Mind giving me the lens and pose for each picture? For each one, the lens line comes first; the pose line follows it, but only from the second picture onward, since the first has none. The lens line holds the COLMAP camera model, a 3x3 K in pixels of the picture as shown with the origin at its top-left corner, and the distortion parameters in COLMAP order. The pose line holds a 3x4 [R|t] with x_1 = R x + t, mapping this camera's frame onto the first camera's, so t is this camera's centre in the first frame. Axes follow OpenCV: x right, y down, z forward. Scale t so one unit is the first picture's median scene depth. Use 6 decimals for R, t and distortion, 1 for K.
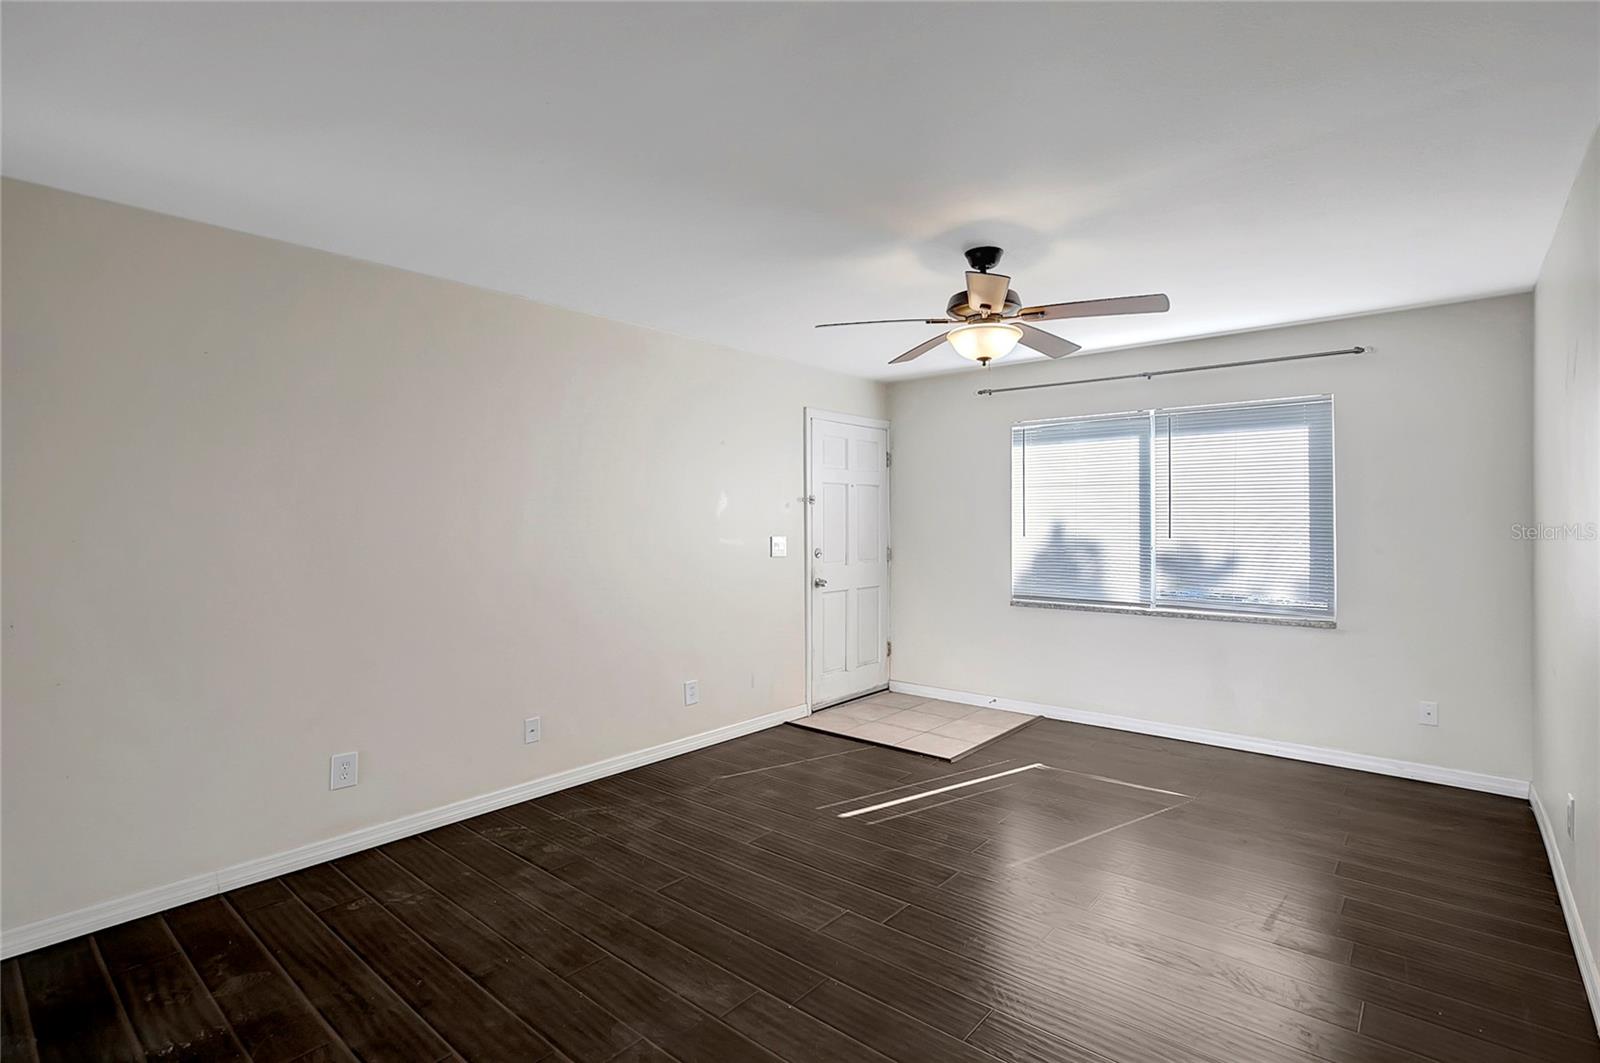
lens RADIAL K [[738.5, 0, 798.4], [0, 738.5, 538.8], [0, 0, 1]] dist [-0.034423, 0.012099]
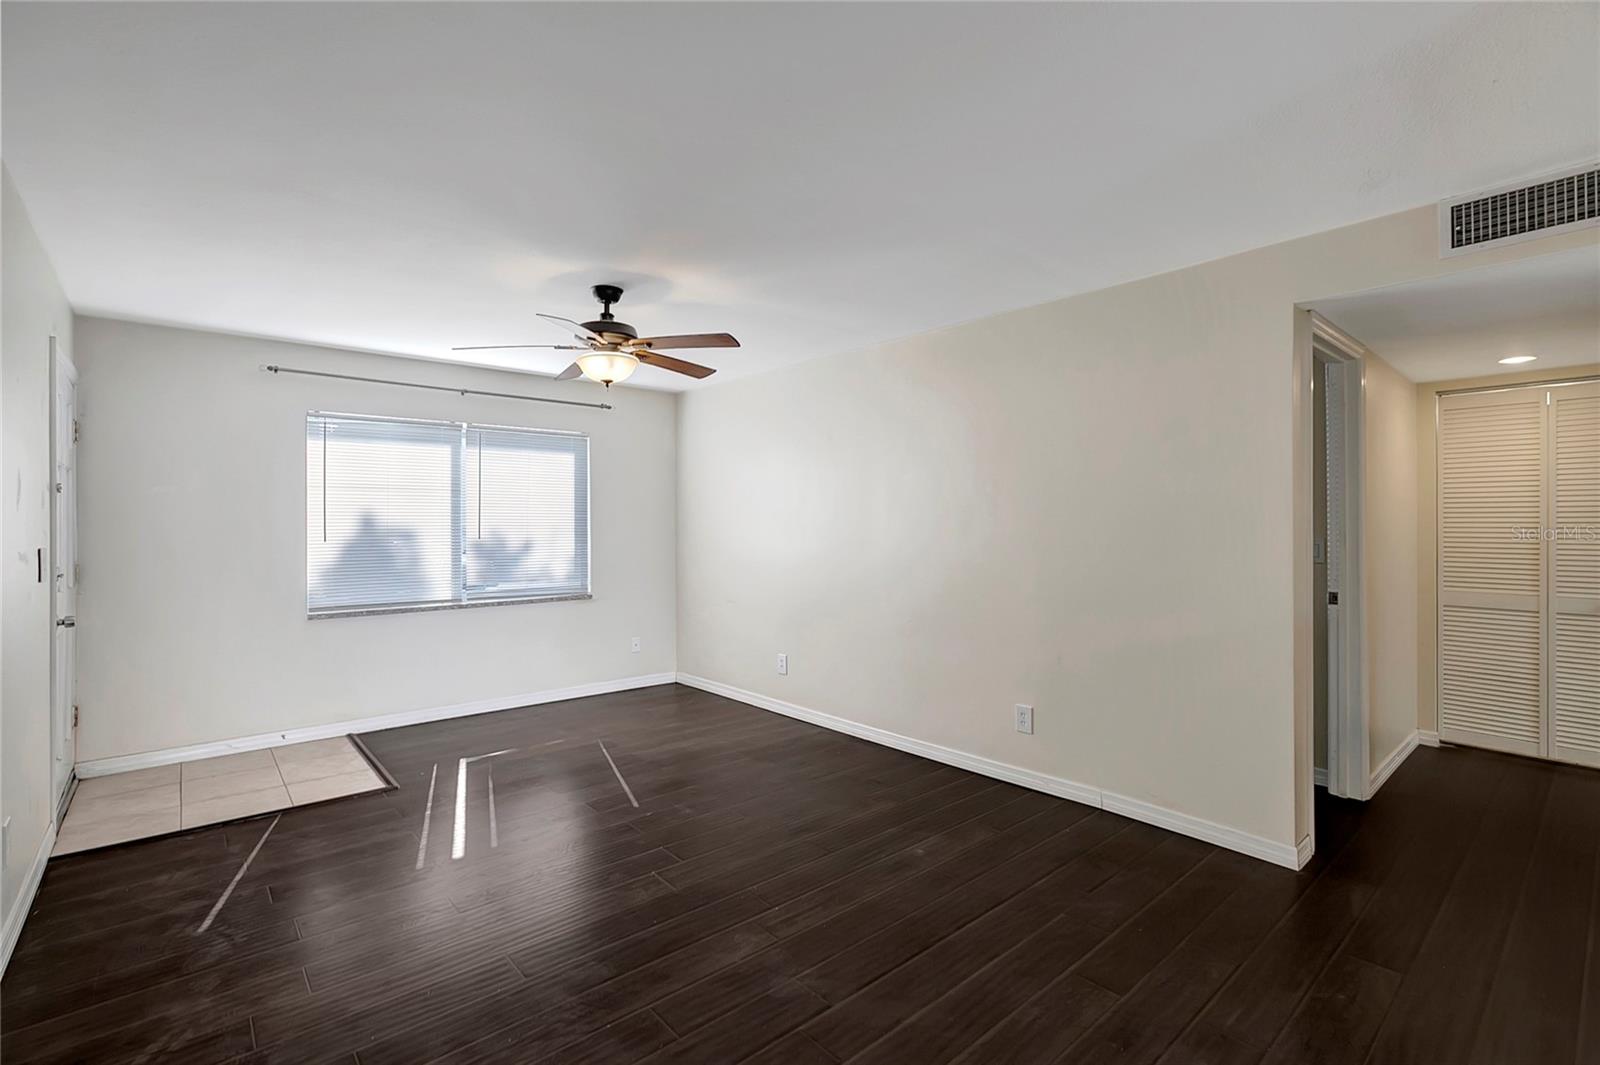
lens RADIAL K [[738.5, 0, 798.4], [0, 738.5, 539.8], [0, 0, 1]] dist [-0.034423, 0.012099]
pose [[0.151387, -0.019101, 0.988290, -0.548385], [0.027300, 0.999513, 0.015136, -0.002122], [-0.988097, 0.024689, 0.151835, 0.337832]]
